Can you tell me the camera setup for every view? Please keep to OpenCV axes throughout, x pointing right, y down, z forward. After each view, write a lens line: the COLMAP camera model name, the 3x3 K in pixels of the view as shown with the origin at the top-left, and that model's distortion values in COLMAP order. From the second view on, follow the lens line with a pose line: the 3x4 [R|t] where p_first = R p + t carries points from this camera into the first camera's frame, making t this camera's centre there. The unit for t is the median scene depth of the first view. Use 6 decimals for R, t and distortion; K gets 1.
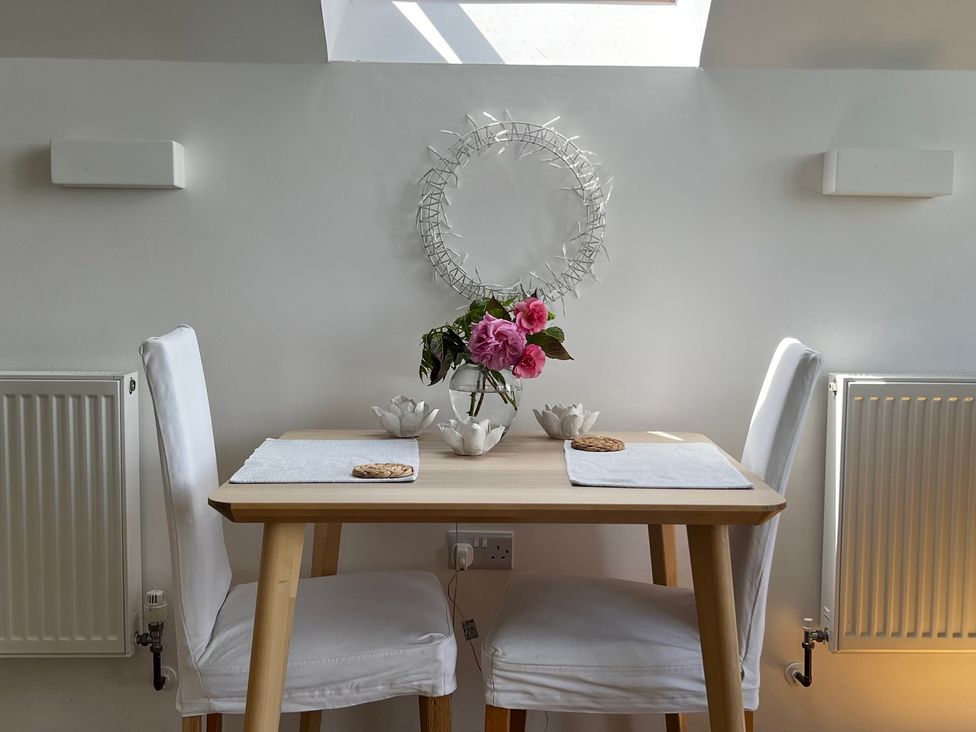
lens RADIAL K [[961.7, 0, 488.0], [0, 961.7, 366.0], [0, 0, 1]] dist [0.098674, -0.222763]
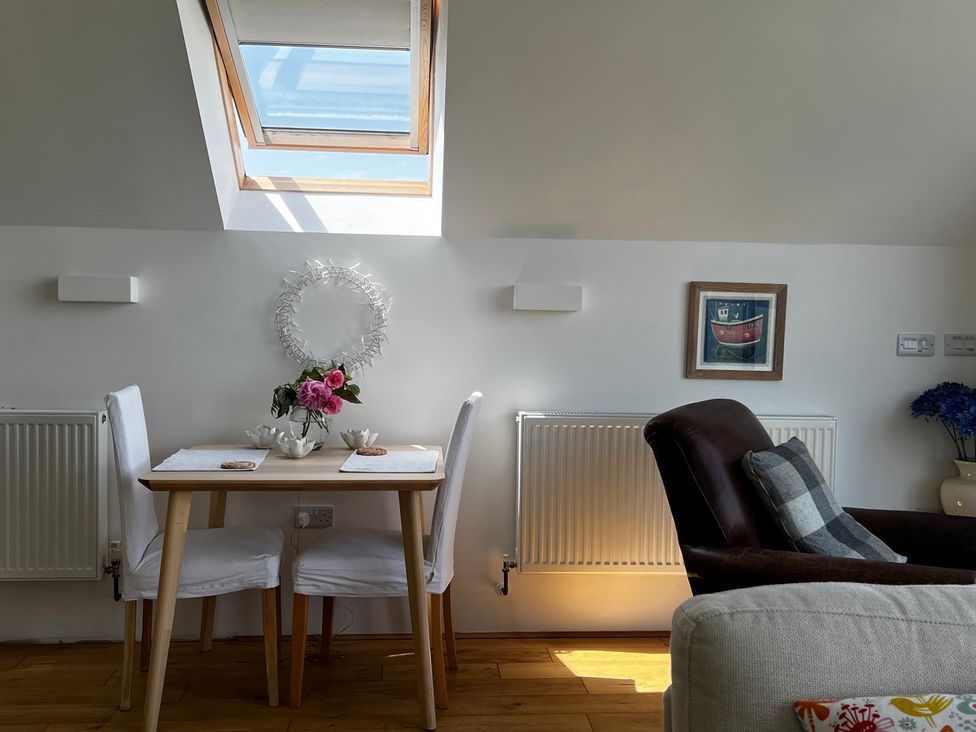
lens RADIAL K [[843.6, 0, 488.0], [0, 843.6, 366.0], [0, 0, 1]] dist [0.084063, -0.189761]
pose [[0.998862, 0.004267, 0.047498, 0.243214], [-0.002305, 0.999144, -0.041292, -0.011959], [-0.047633, 0.041135, 0.998018, -0.543229]]
